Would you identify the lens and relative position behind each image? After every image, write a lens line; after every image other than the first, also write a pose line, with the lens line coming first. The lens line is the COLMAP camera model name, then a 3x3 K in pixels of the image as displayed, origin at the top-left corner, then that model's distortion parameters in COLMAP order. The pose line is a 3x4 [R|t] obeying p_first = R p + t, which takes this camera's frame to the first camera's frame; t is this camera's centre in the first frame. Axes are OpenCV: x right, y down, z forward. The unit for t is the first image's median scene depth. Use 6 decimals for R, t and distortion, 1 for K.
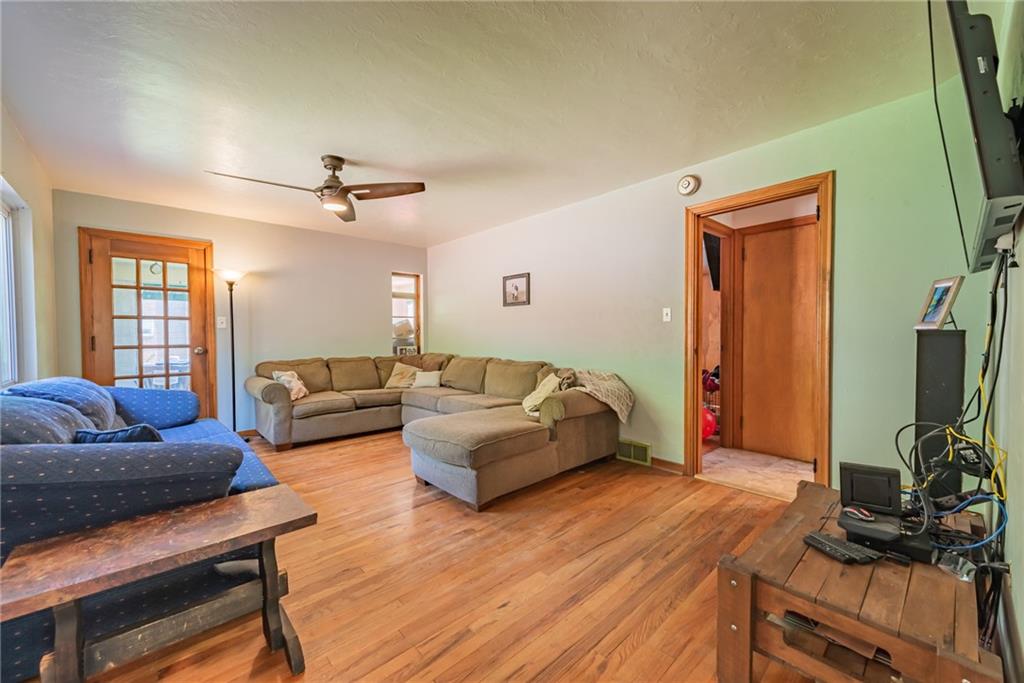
lens RADIAL K [[405.6, 0, 519.3], [0, 405.6, 345.8], [0, 0, 1]] dist [-0.000359, -0.000327]
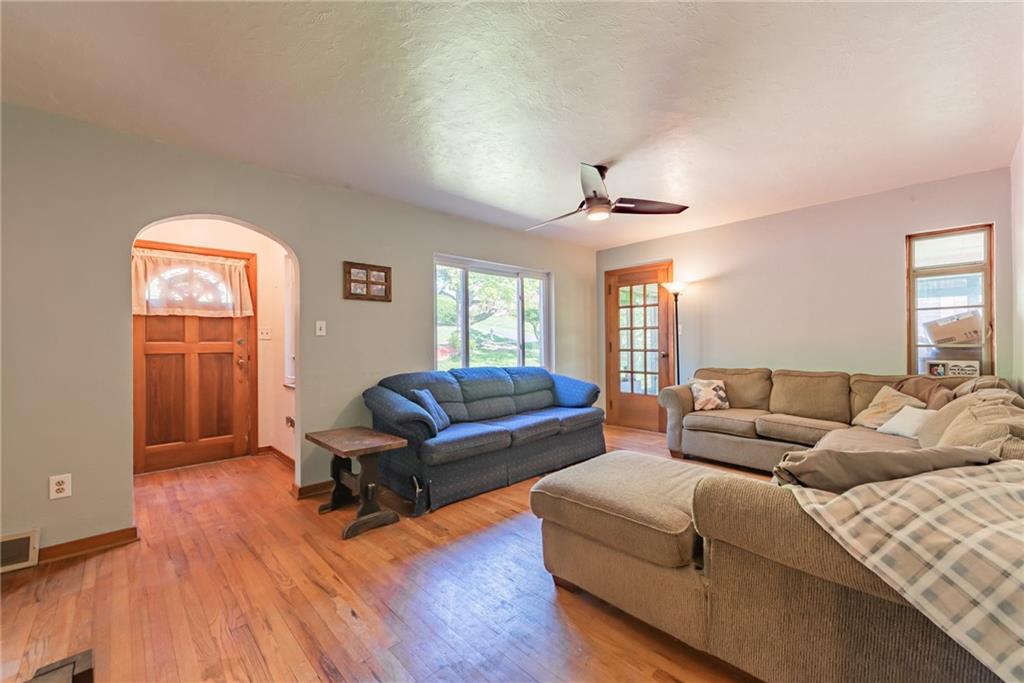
lens RADIAL K [[405.6, 0, 519.3], [0, 405.6, 345.8], [0, 0, 1]] dist [-0.000359, -0.000327]
pose [[-0.006351, 0.010214, -0.999928, 0.404527], [-0.022840, 0.999686, 0.010356, -0.016500], [0.999719, 0.022904, -0.006116, 0.602393]]
